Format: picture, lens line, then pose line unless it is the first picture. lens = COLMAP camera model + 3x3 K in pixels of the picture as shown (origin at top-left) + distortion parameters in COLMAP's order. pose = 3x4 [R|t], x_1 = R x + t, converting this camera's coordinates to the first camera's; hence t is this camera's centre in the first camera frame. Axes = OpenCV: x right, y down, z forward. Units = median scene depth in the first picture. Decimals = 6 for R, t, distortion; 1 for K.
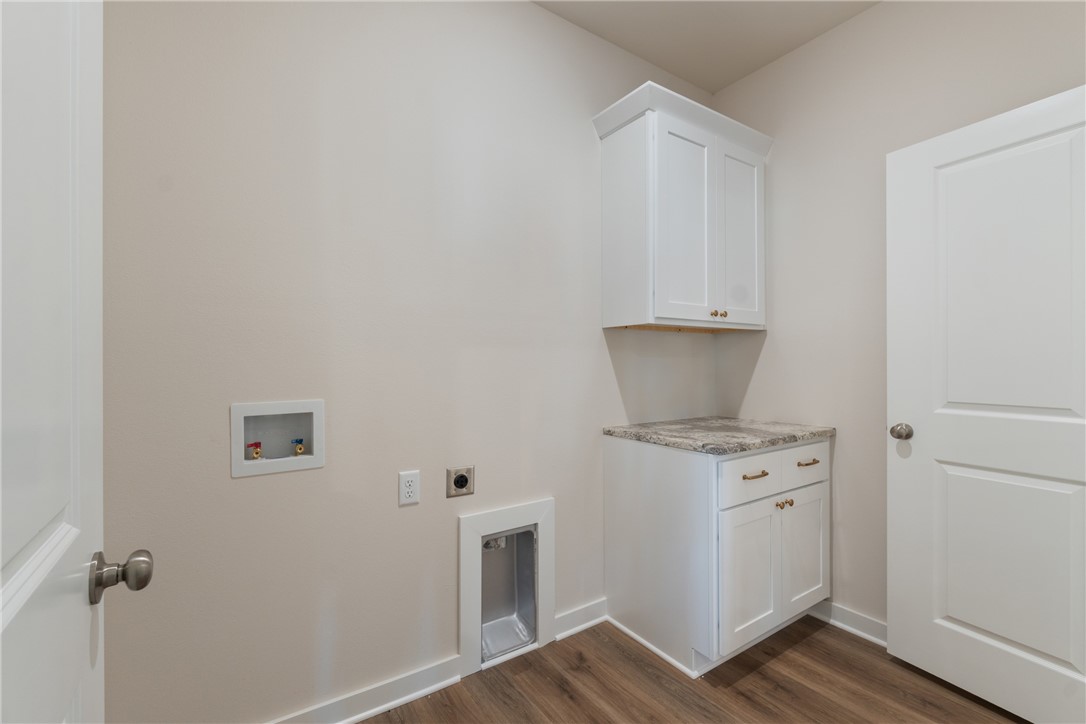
lens RADIAL K [[470.7, 0, 539.3], [0, 470.7, 359.2], [0, 0, 1]] dist [-0.002162, -0.000041]
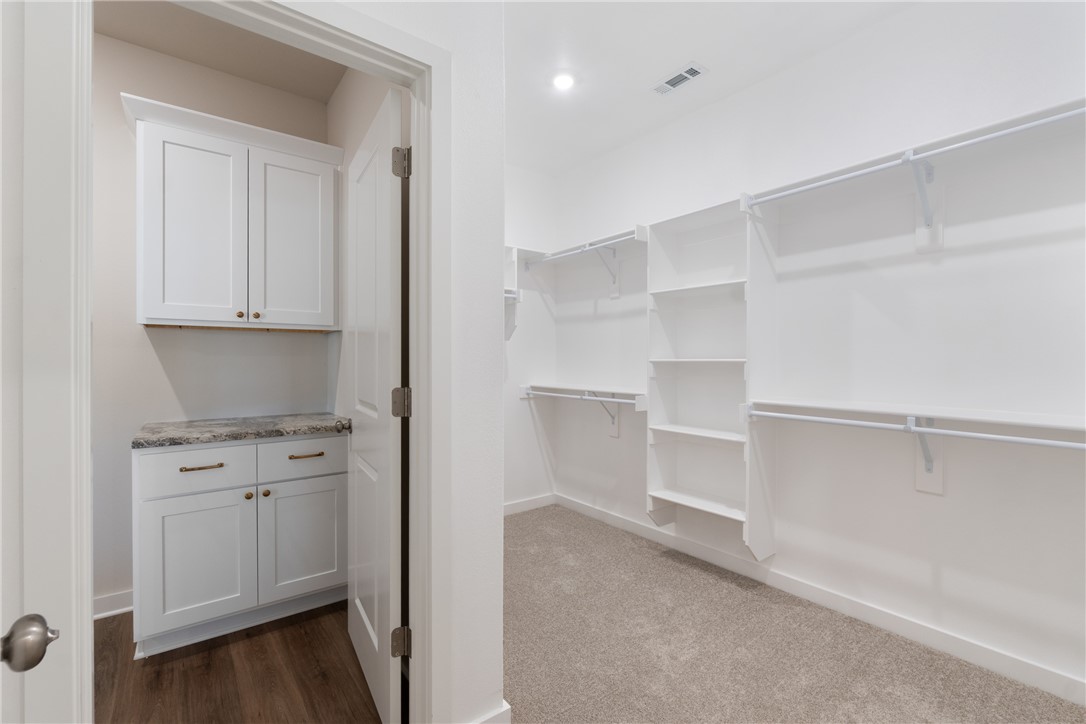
lens RADIAL K [[470.7, 0, 539.3], [0, 470.7, 359.2], [0, 0, 1]] dist [-0.002162, -0.000041]
pose [[0.998540, 0.003002, 0.053928, 1.149207], [-0.003245, 0.999985, 0.004423, -0.005502], [-0.053914, -0.004591, 0.998535, -0.100968]]
